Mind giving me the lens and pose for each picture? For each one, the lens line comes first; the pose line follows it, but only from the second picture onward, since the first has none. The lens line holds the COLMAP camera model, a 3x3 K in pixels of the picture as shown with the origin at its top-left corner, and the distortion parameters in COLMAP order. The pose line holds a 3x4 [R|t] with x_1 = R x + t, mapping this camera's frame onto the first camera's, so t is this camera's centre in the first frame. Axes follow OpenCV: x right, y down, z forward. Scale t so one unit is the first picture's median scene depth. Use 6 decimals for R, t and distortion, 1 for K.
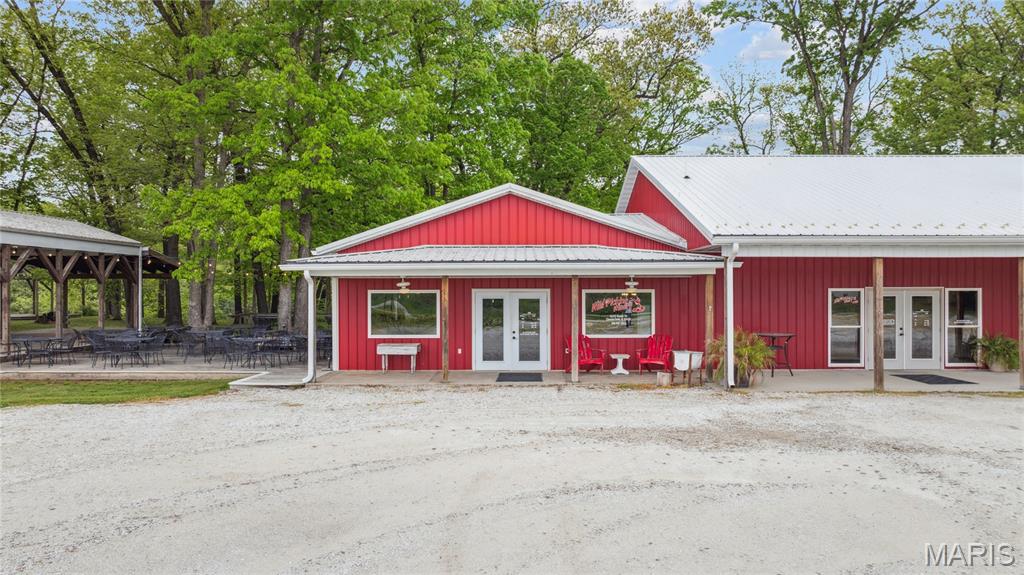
lens RADIAL K [[726.5, 0, 510.8], [0, 726.5, 285.9], [0, 0, 1]] dist [-0.020952, 0.007328]
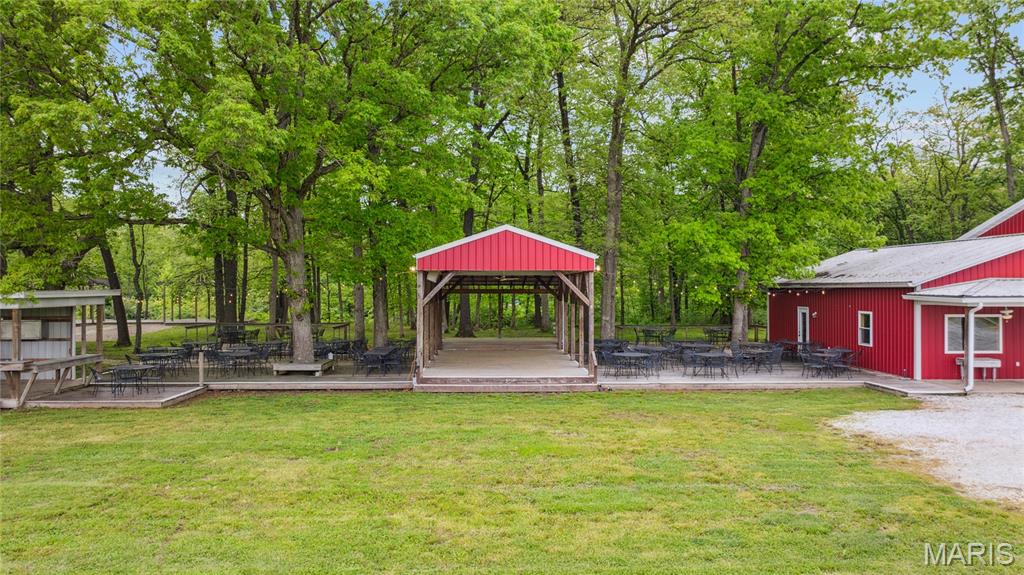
lens RADIAL K [[726.5, 0, 510.8], [0, 726.5, 285.9], [0, 0, 1]] dist [-0.020952, 0.007328]
pose [[0.998976, 0.002382, 0.045186, -0.993268], [-0.002603, 0.999985, 0.004835, -0.047272], [-0.045174, -0.004948, 0.998967, -0.190199]]
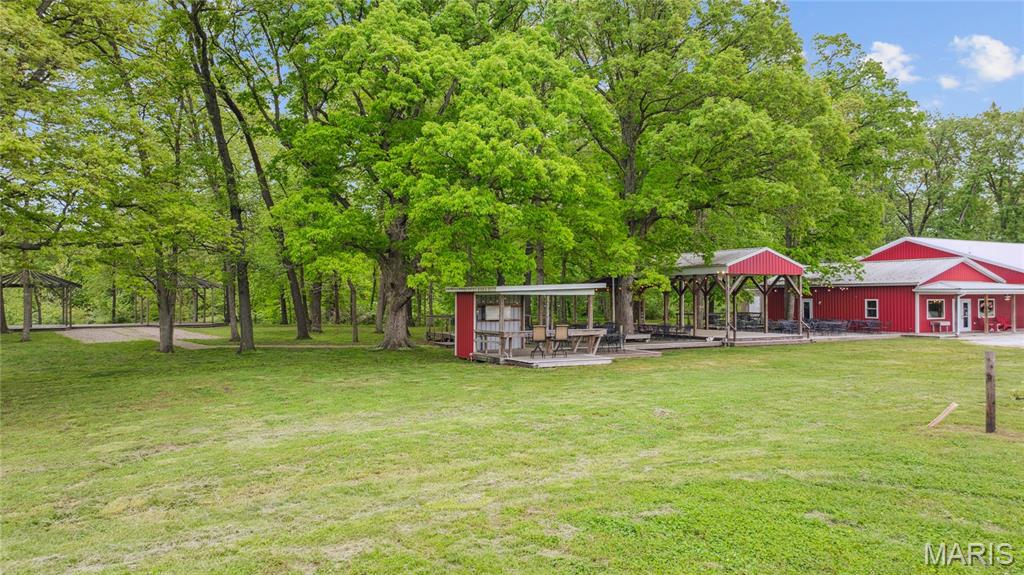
lens RADIAL K [[726.5, 0, 510.8], [0, 726.5, 285.9], [0, 0, 1]] dist [-0.020952, 0.007328]
pose [[0.875456, 0.008004, 0.483232, -2.570750], [-0.003925, 0.999948, -0.009452, -0.011028], [-0.483283, 0.006378, 0.875441, -0.428391]]
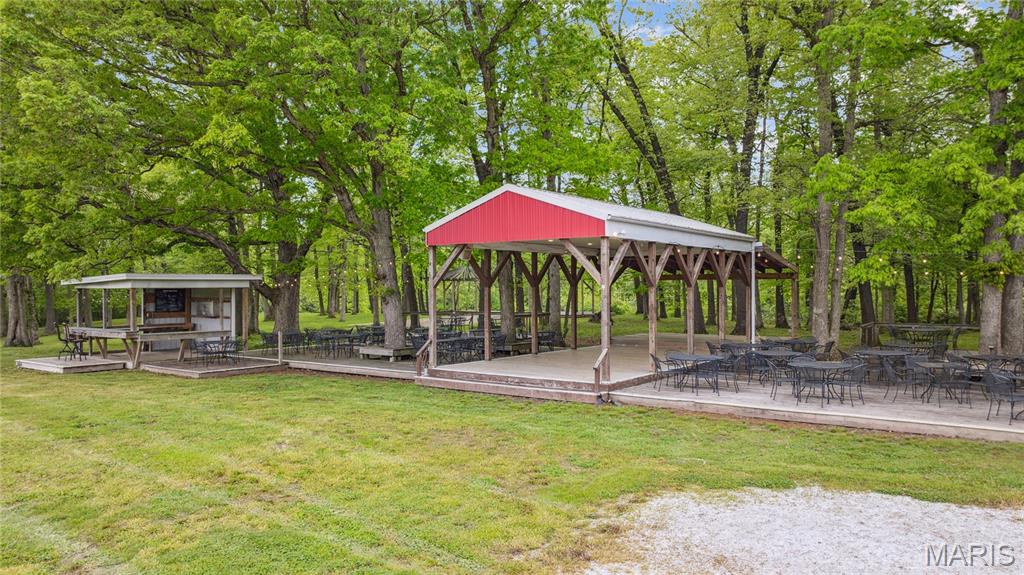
lens RADIAL K [[726.5, 0, 510.8], [0, 726.5, 285.9], [0, 0, 1]] dist [-0.020952, 0.007328]
pose [[0.808798, -0.003407, -0.588077, -0.380129], [0.005905, 0.999980, 0.002328, -0.010363], [0.588057, -0.005356, 0.808801, 0.241411]]
